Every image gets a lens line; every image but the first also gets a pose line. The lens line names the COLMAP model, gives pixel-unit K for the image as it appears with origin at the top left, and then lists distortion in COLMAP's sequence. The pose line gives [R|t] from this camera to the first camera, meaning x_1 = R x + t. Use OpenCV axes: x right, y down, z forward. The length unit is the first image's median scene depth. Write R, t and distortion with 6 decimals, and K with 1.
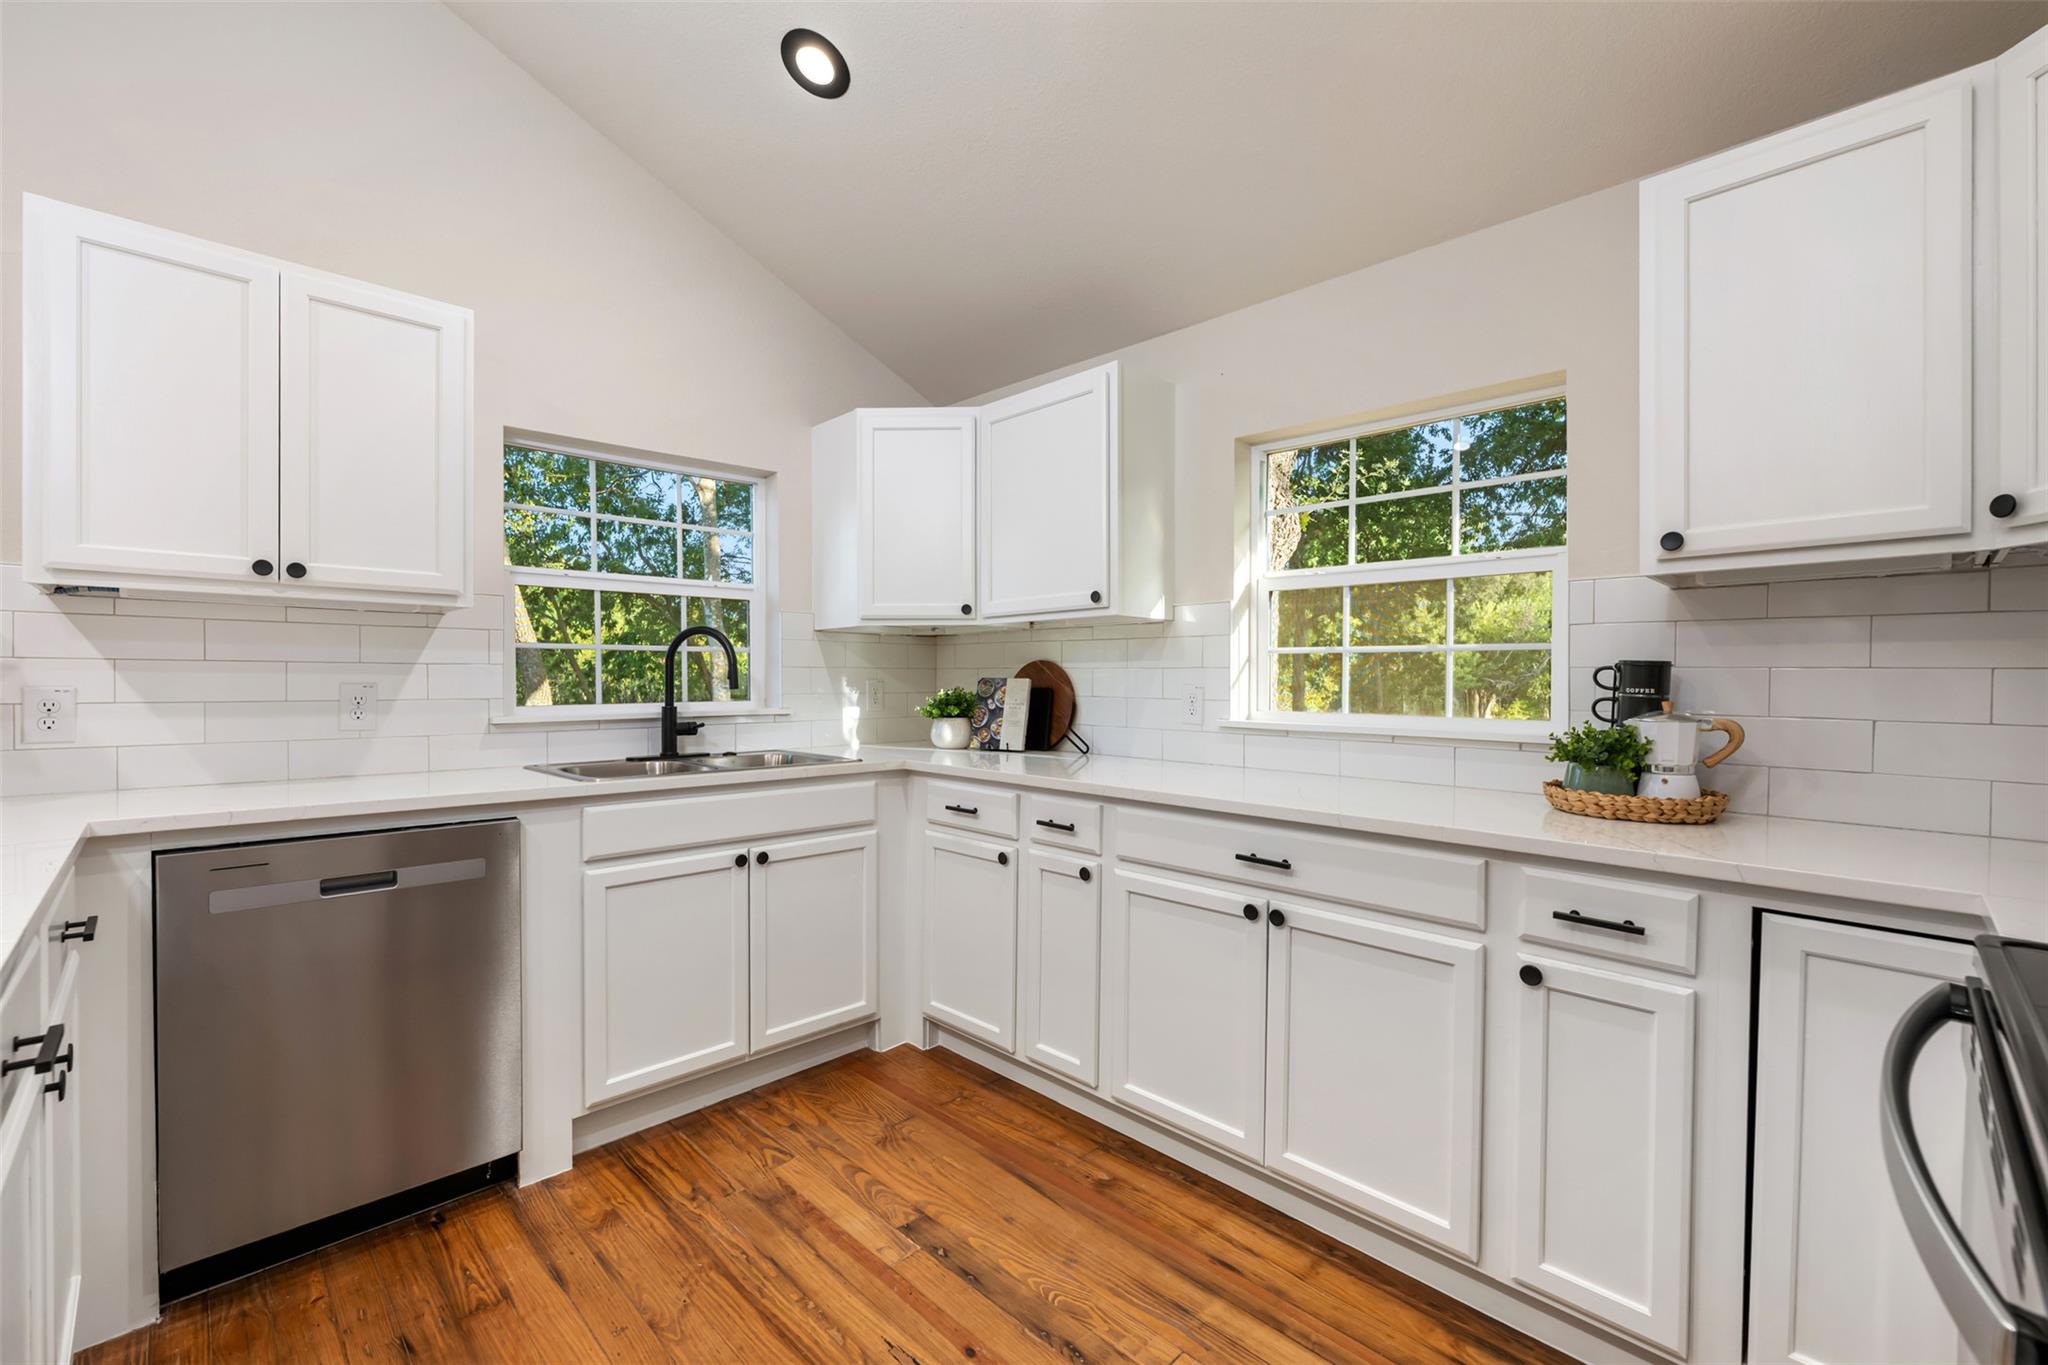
lens RADIAL K [[859.7, 0, 1019.2], [0, 859.7, 685.0], [0, 0, 1]] dist [-0.001787, -0.000320]
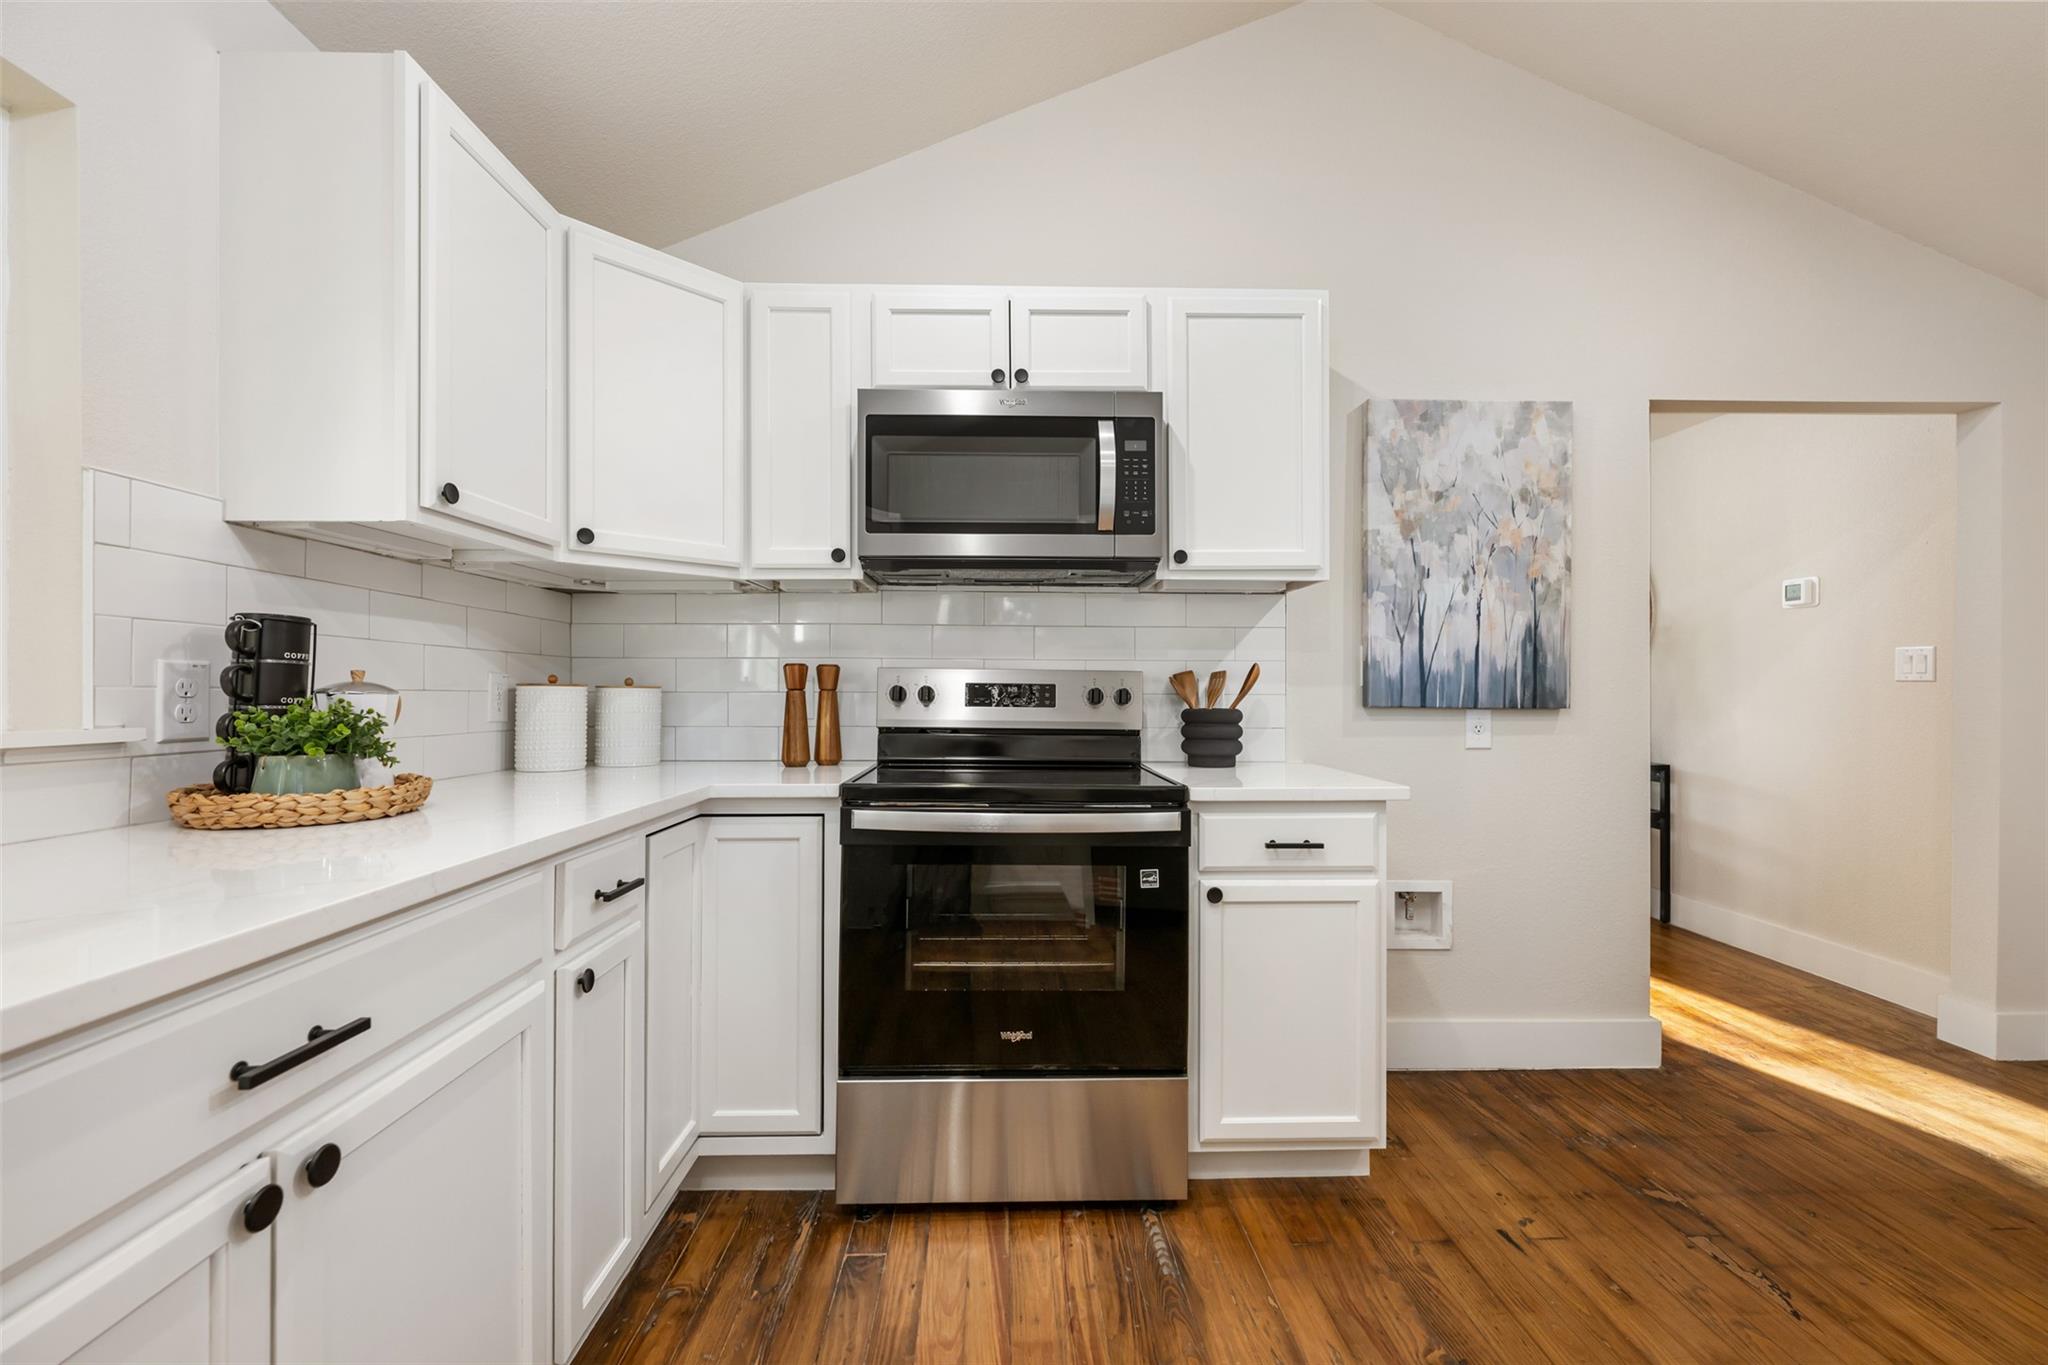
lens RADIAL K [[808.6, 0, 1020.9], [0, 808.6, 685.7], [0, 0, 1]] dist [-0.002469, 0.000045]
pose [[-0.732815, -0.001680, 0.680425, -0.172449], [-0.000967, 0.999999, 0.001428, 0.022769], [-0.680427, 0.000389, -0.732816, 0.795305]]
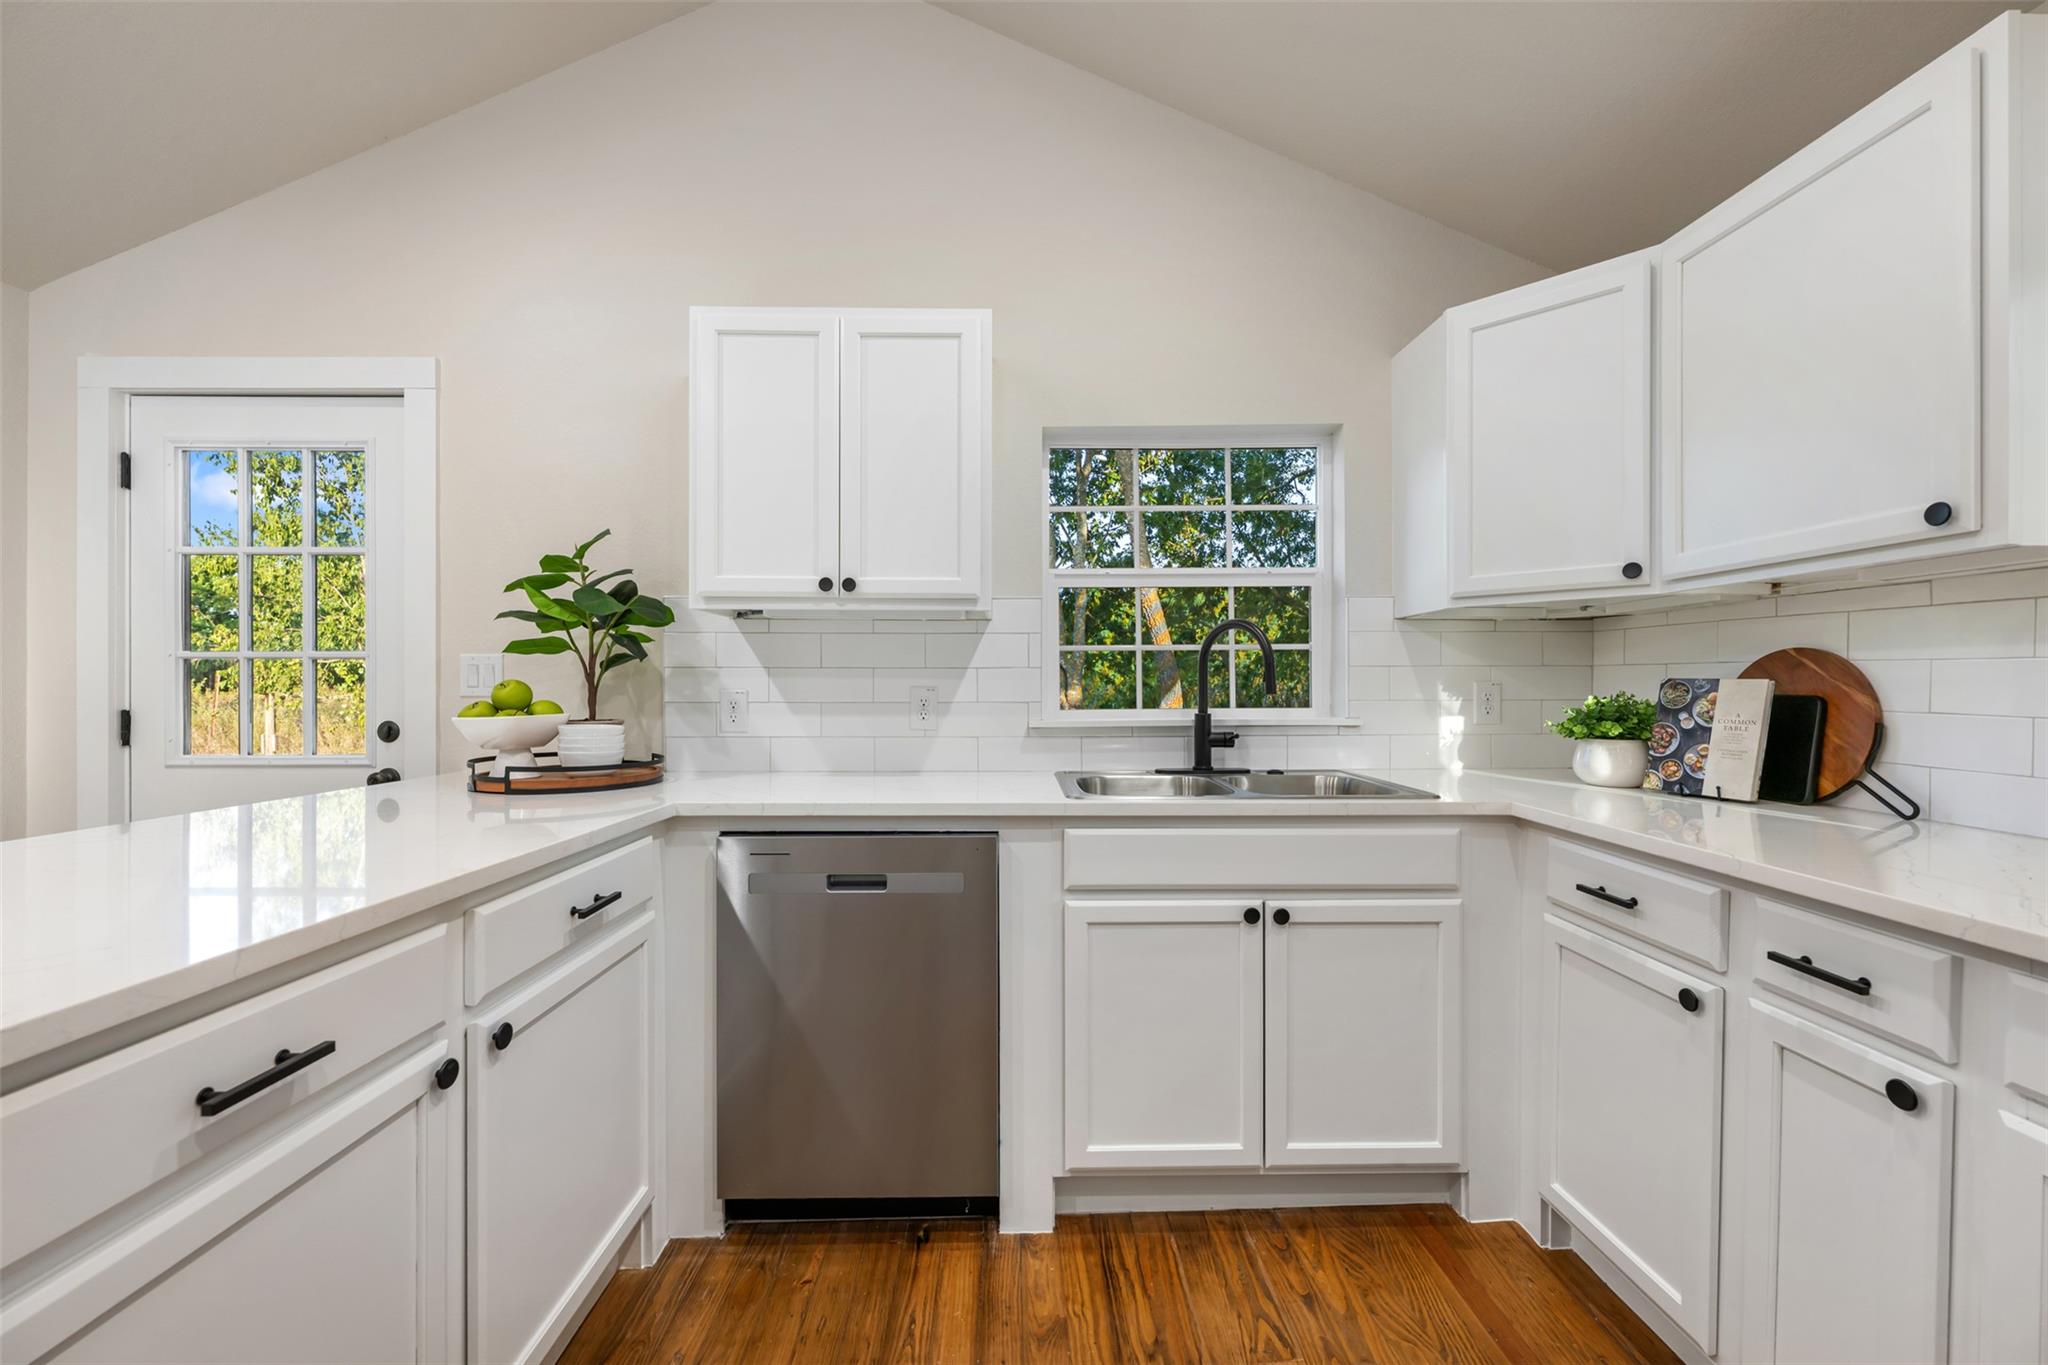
lens RADIAL K [[808.6, 0, 1020.9], [0, 808.6, 685.7], [0, 0, 1]] dist [-0.002469, 0.000045]
pose [[0.724172, 0.001052, -0.689618, 0.027847], [-0.001324, 0.999999, 0.000136, -0.003192], [0.689618, 0.000815, 0.724173, 0.316397]]
